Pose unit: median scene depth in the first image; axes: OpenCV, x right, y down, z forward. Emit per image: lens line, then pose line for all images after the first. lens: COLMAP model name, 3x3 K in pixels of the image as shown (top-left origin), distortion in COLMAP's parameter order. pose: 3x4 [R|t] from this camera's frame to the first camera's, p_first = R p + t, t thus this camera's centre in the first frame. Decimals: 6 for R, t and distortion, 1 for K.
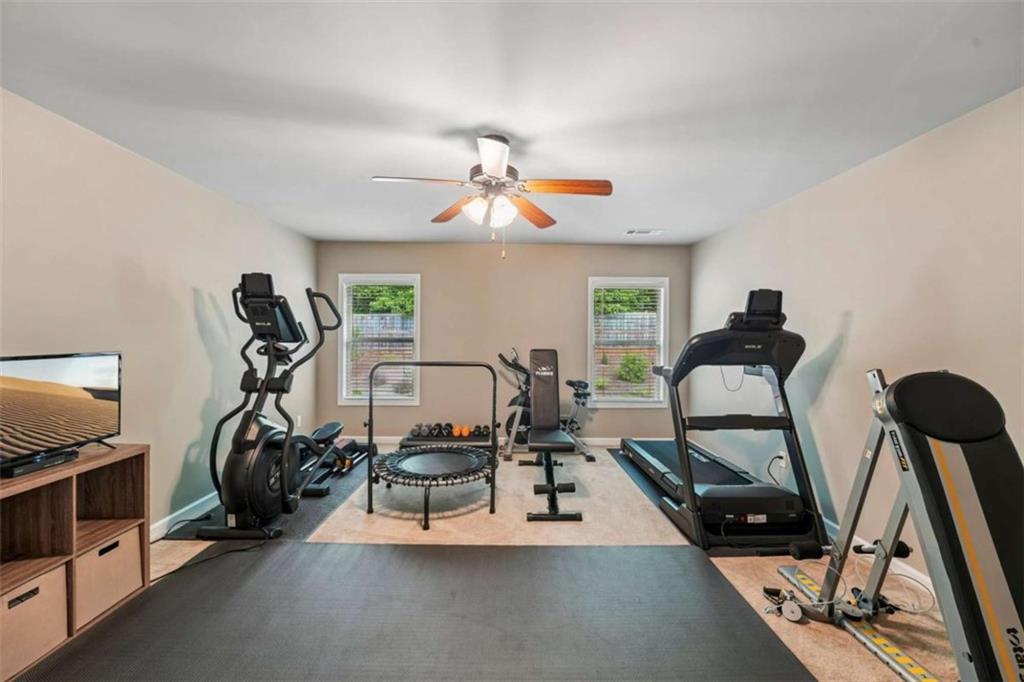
lens RADIAL K [[420.1, 0, 516.3], [0, 420.1, 336.4], [0, 0, 1]] dist [-0.020992, 0.001061]
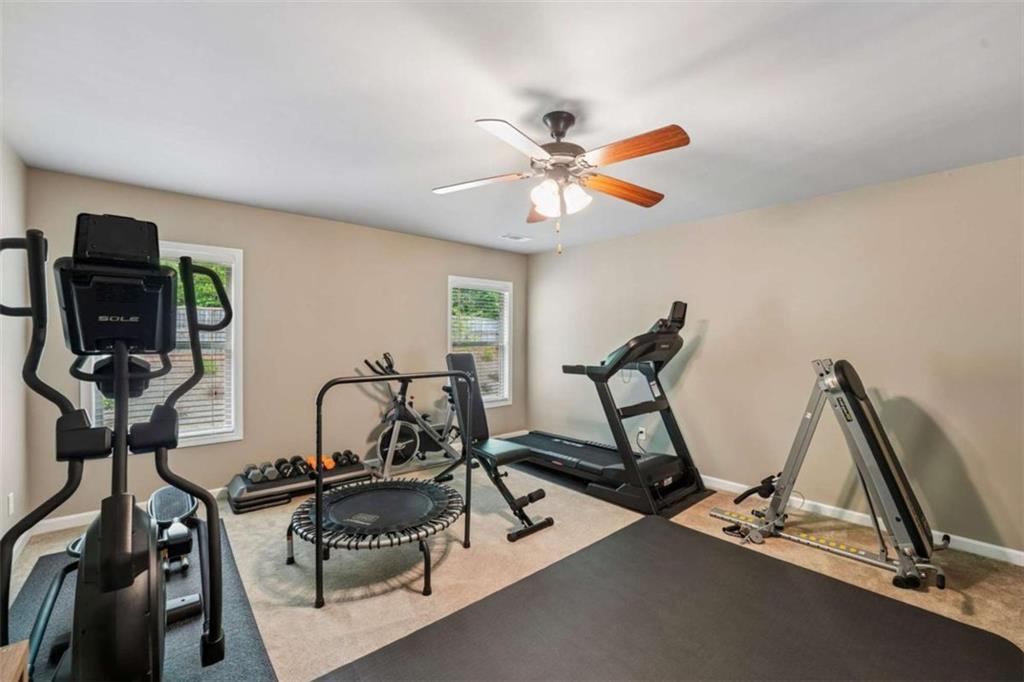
lens RADIAL K [[420.1, 0, 517.2], [0, 420.1, 340.6], [0, 0, 1]] dist [-0.020992, 0.001061]
pose [[0.761711, -0.010645, 0.647829, -0.542492], [0.003890, 0.999922, 0.011856, -0.008181], [-0.647905, -0.006510, 0.761693, 0.297774]]
